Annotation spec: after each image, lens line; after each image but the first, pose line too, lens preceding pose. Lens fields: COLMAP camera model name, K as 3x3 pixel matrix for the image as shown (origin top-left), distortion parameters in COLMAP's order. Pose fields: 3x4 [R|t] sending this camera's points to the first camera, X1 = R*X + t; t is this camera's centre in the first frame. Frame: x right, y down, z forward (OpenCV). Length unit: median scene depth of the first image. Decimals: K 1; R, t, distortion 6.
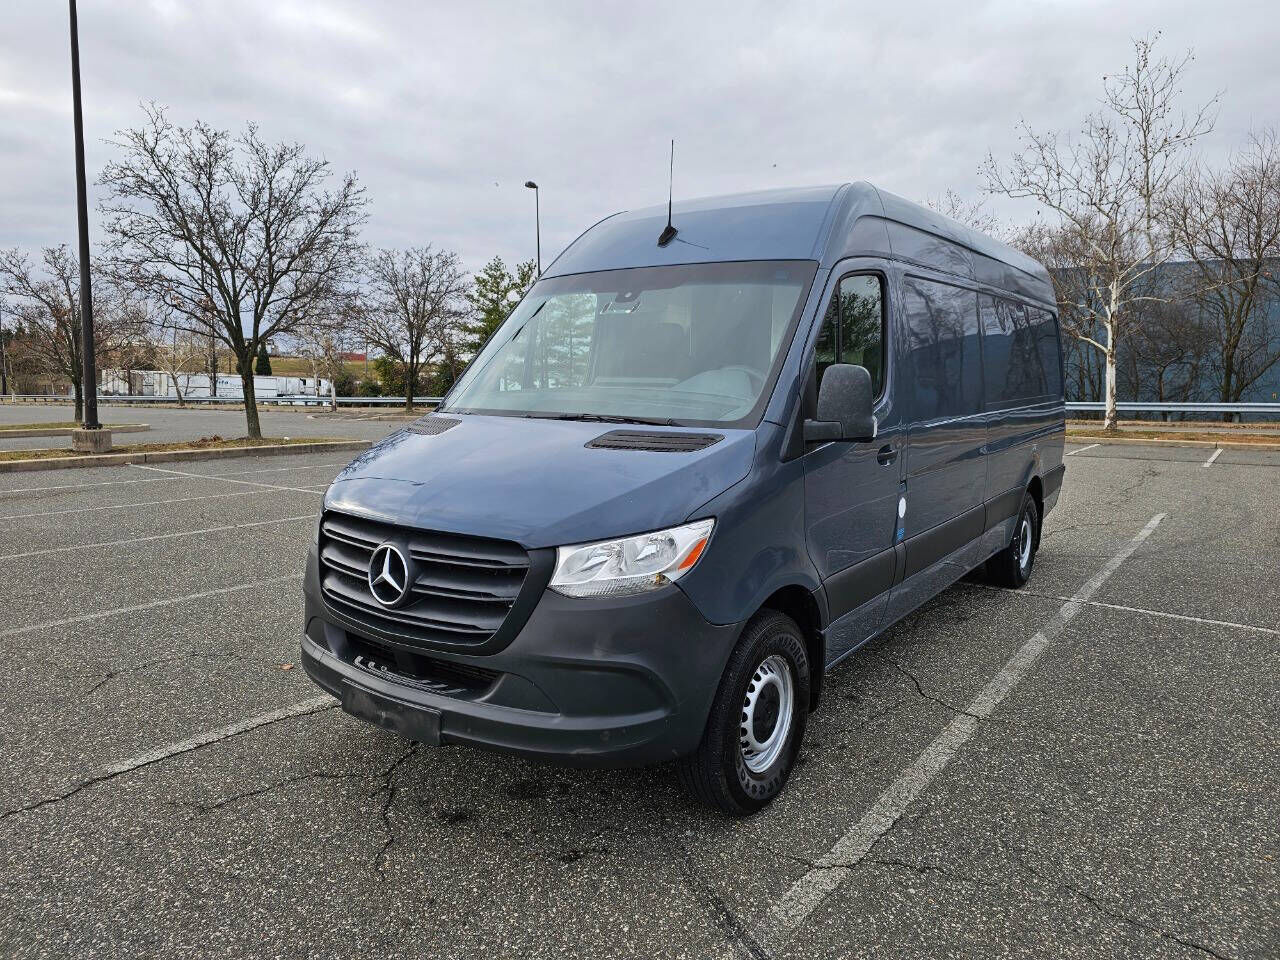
lens RADIAL K [[1079.3, 0, 640.6], [0, 1079.3, 455.1], [0, 0, 1]] dist [0.007460, 0.003003]
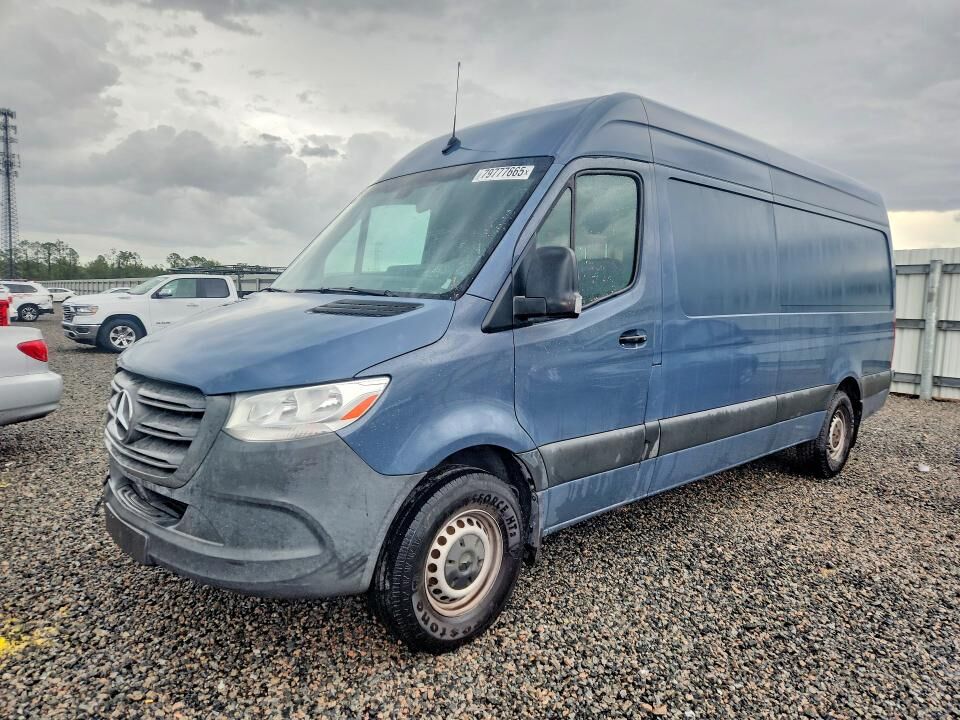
lens RADIAL K [[809.5, 0, 480.4], [0, 809.5, 341.3], [0, 0, 1]] dist [0.007460, 0.003003]
pose [[0.978784, 0.040564, -0.200840, 0.308218], [-0.045495, 0.998764, -0.019997, 0.032933], [0.199780, 0.028710, 0.979420, 0.209433]]
